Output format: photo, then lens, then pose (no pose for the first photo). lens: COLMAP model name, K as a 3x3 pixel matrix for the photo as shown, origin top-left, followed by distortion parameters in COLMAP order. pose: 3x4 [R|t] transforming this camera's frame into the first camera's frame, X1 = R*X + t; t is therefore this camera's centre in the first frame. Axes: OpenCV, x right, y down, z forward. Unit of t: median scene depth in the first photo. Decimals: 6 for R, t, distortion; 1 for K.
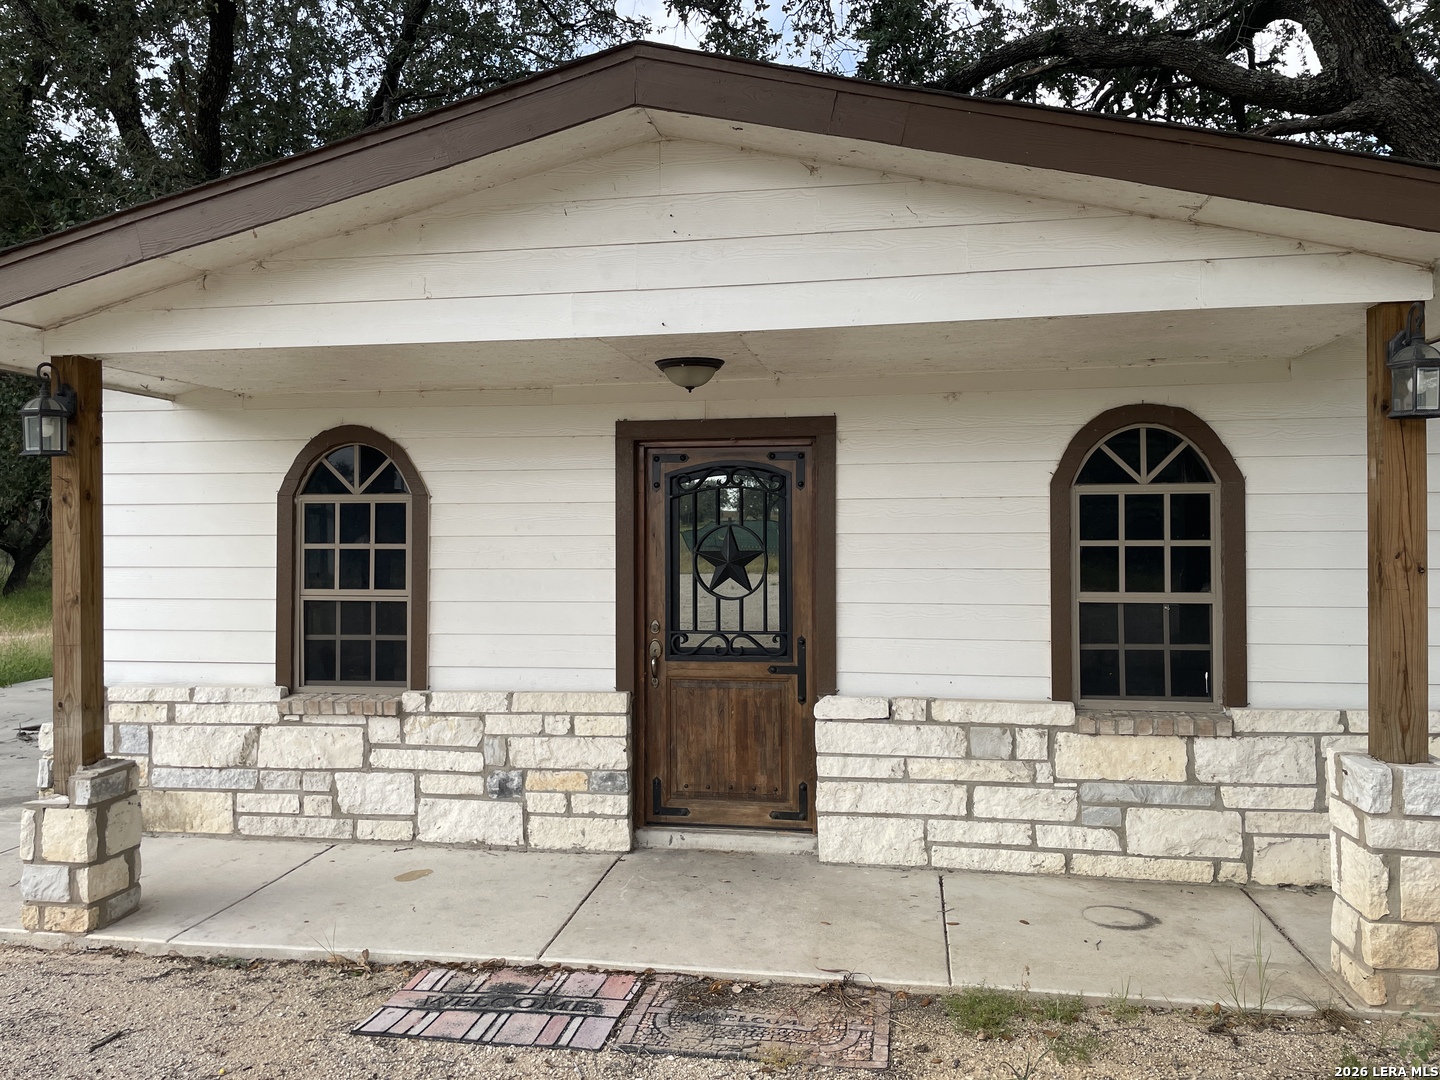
lens RADIAL K [[1085.9, 0, 727.3], [0, 1085.9, 537.2], [0, 0, 1]] dist [0.052588, -0.051145]
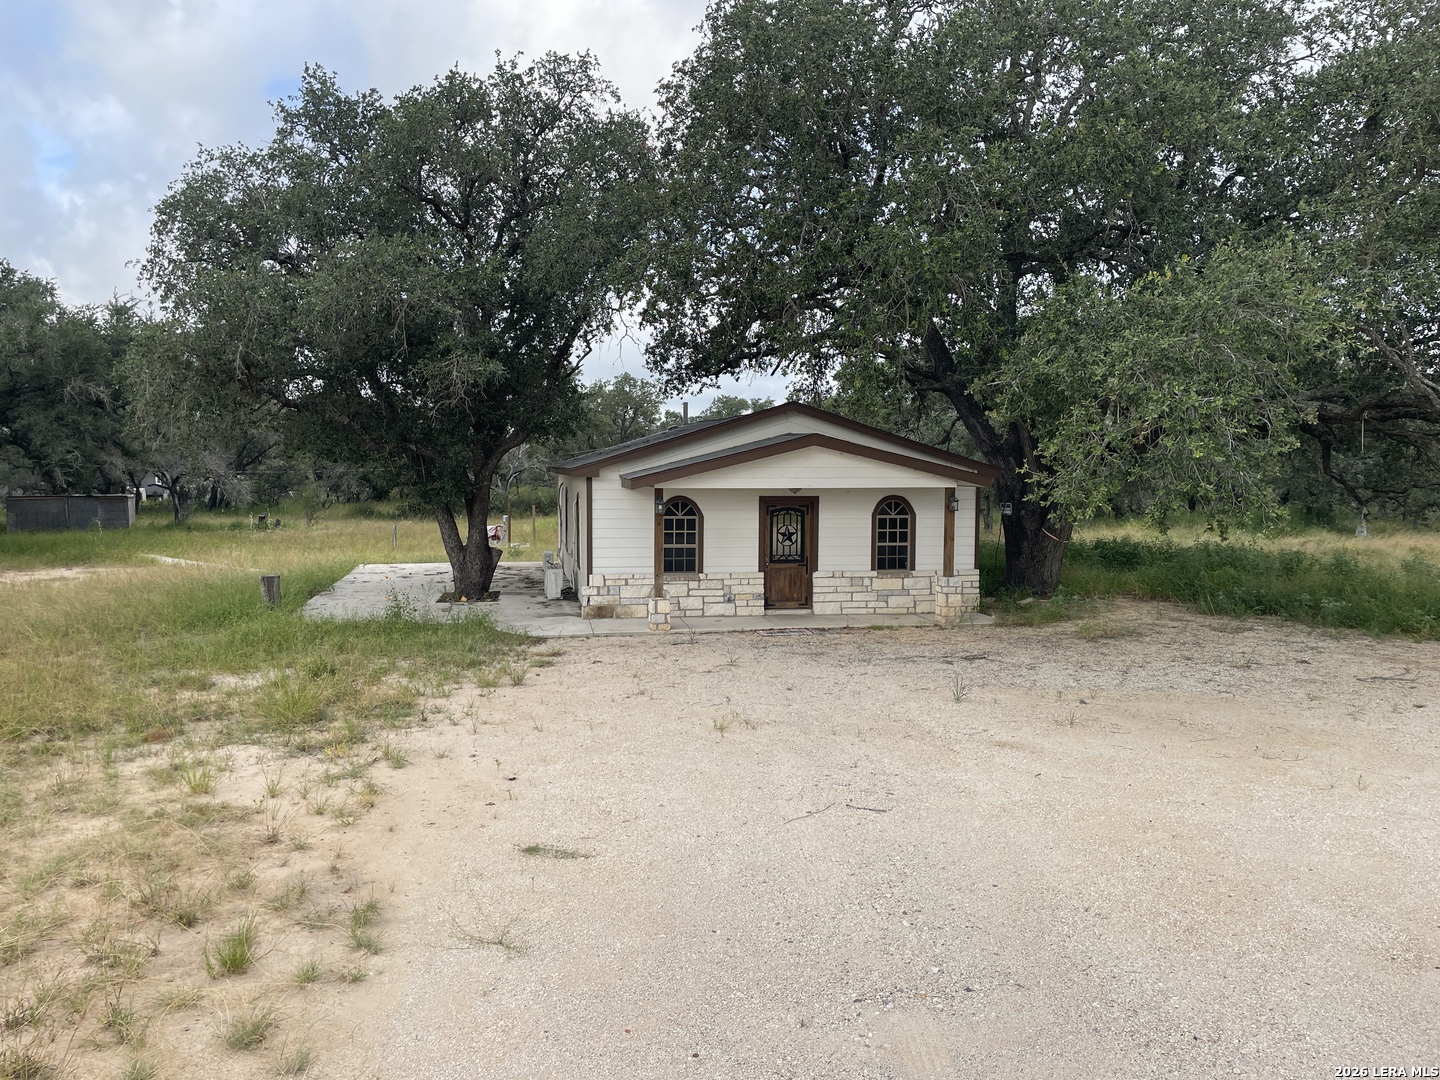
lens RADIAL K [[1085.9, 0, 715.6], [0, 1085.9, 540.3], [0, 0, 1]] dist [0.052588, -0.051145]
pose [[0.936862, -0.011113, 0.349524, -1.496346], [-0.007360, 0.998647, 0.051479, -0.146400], [-0.349623, -0.050801, 0.935512, -2.307031]]
